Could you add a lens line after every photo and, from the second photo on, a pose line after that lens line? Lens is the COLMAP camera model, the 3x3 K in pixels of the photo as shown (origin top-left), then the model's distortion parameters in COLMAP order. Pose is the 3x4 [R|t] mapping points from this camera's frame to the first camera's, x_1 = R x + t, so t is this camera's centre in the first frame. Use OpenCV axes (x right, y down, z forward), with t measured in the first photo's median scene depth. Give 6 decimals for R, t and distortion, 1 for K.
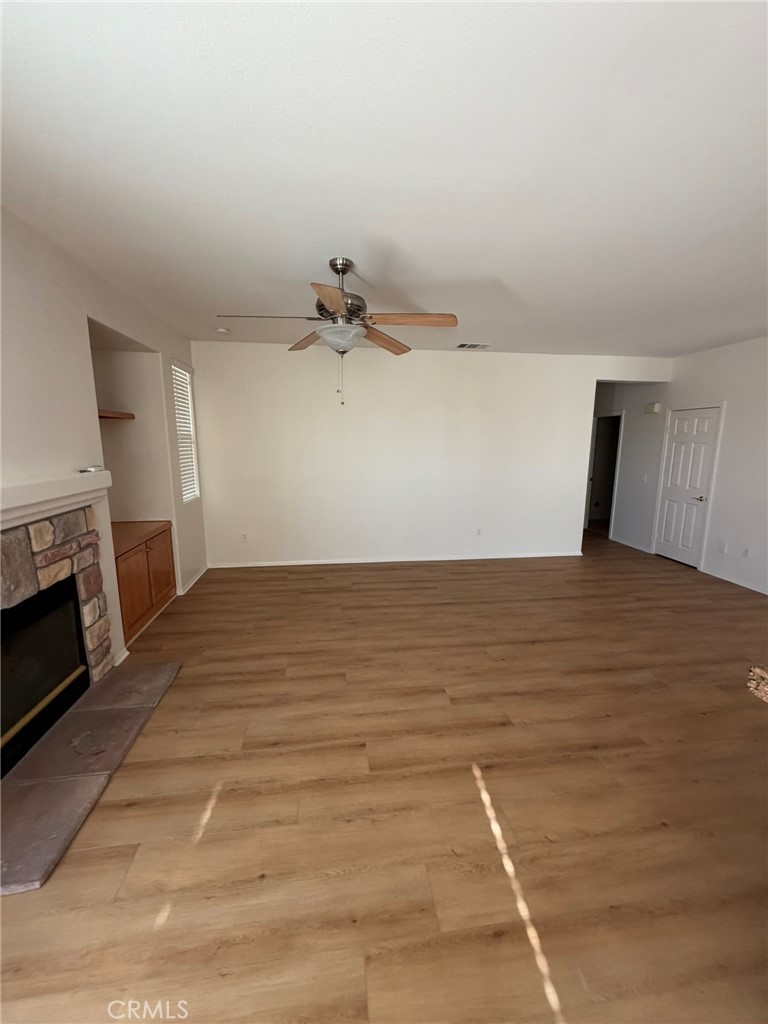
lens RADIAL K [[407.9, 0, 383.0], [0, 407.9, 509.2], [0, 0, 1]] dist [0.001088, 0.000756]
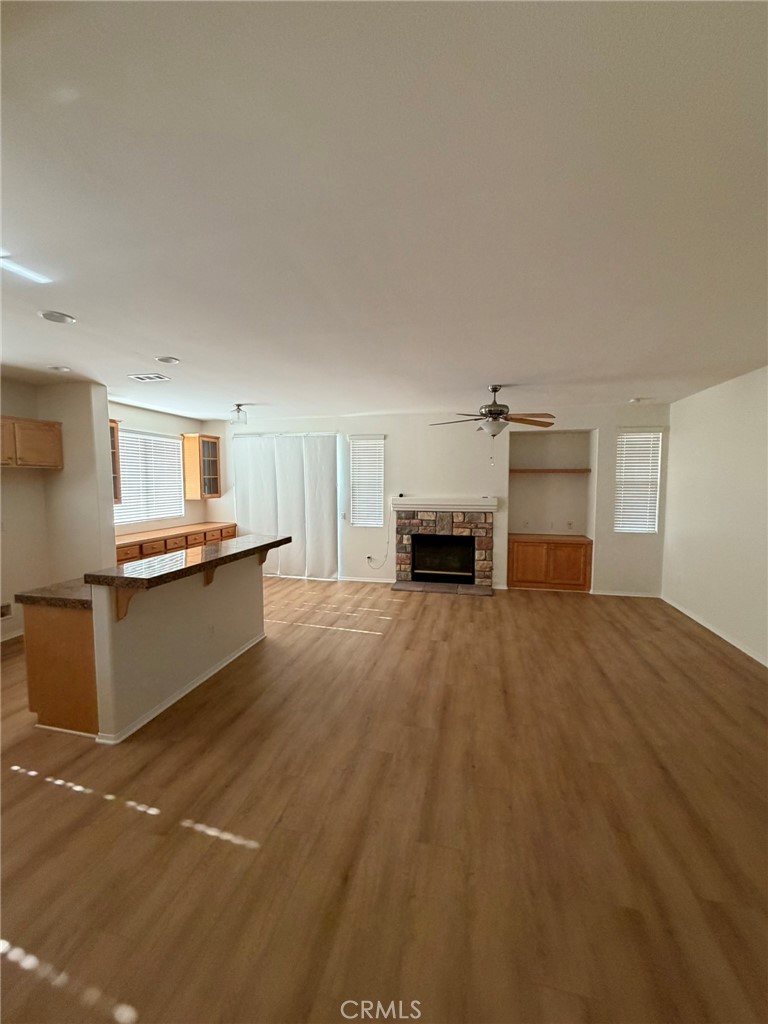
lens RADIAL K [[407.9, 0, 380.7], [0, 407.9, 511.3], [0, 0, 1]] dist [0.001088, 0.000756]
pose [[-0.365258, 0.063935, -0.928708, 1.400312], [-0.158692, 0.978760, 0.129794, -0.179005], [0.917280, 0.194787, -0.347354, 1.020081]]
